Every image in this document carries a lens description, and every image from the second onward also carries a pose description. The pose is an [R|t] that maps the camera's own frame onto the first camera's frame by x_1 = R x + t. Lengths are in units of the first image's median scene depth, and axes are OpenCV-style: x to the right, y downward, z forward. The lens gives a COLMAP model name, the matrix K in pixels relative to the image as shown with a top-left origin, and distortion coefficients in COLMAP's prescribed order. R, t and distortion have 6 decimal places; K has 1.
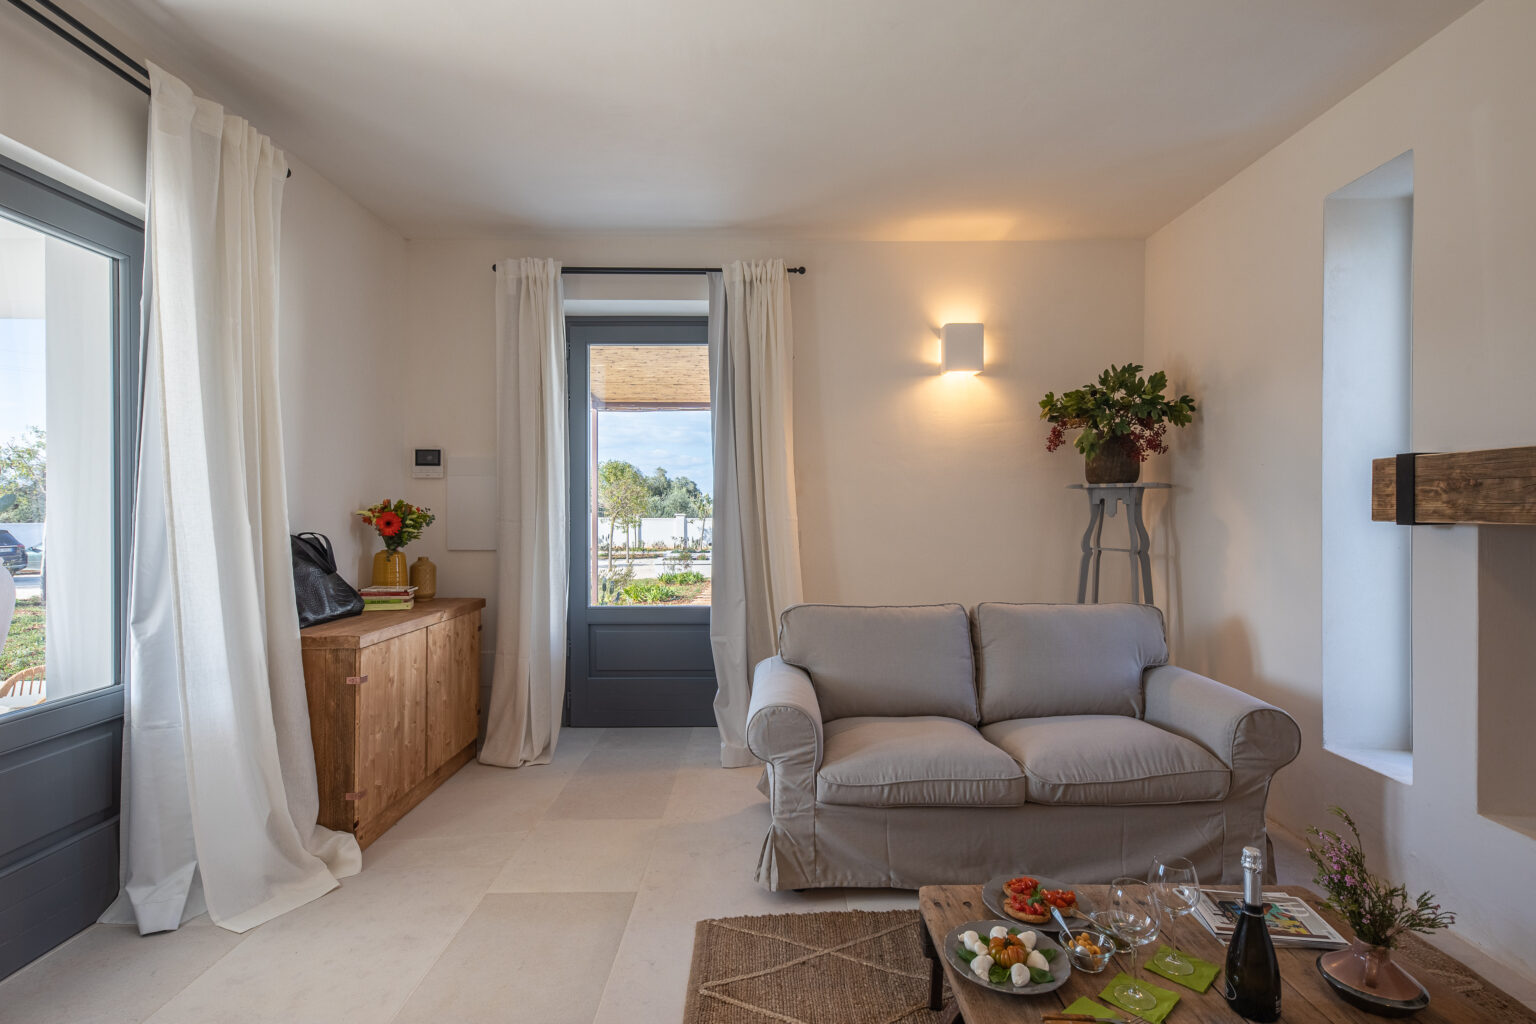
lens RADIAL K [[713.3, 0, 768.0], [0, 713.3, 512.0], [0, 0, 1]] dist [-0.001464, -0.001042]
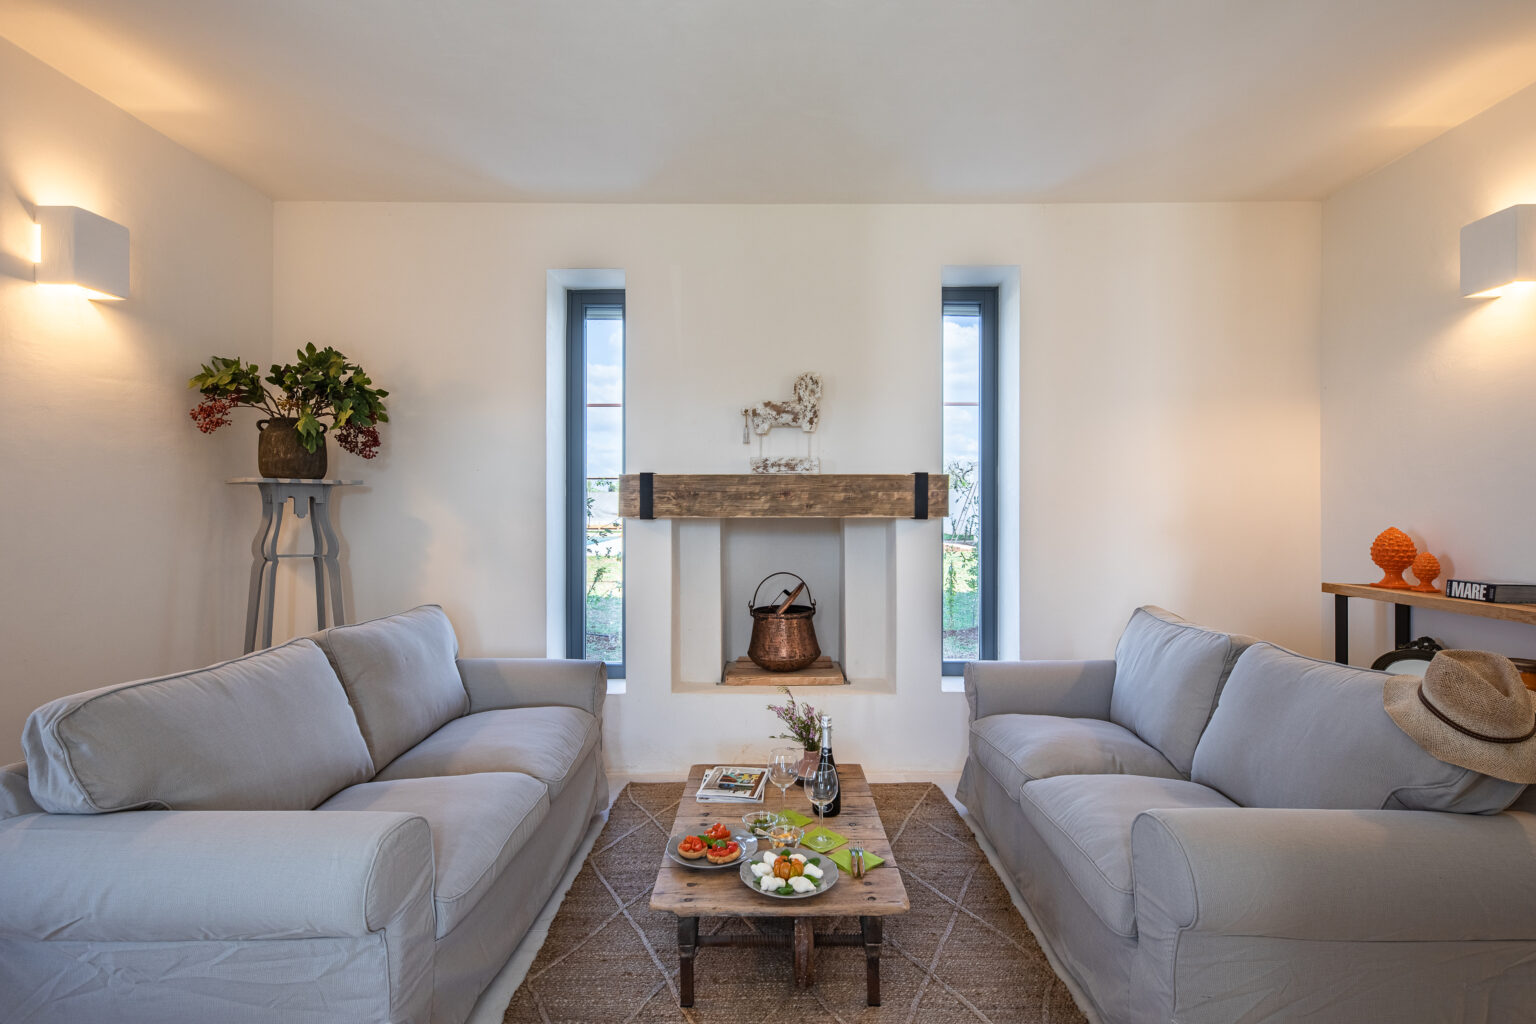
lens RADIAL K [[713.3, 0, 768.0], [0, 713.3, 512.0], [0, 0, 1]] dist [-0.001464, -0.001042]
pose [[0.030863, -0.006398, 0.999503, -0.611181], [0.002430, 0.999977, 0.006326, -0.006406], [-0.999521, 0.002234, 0.030878, 0.678001]]
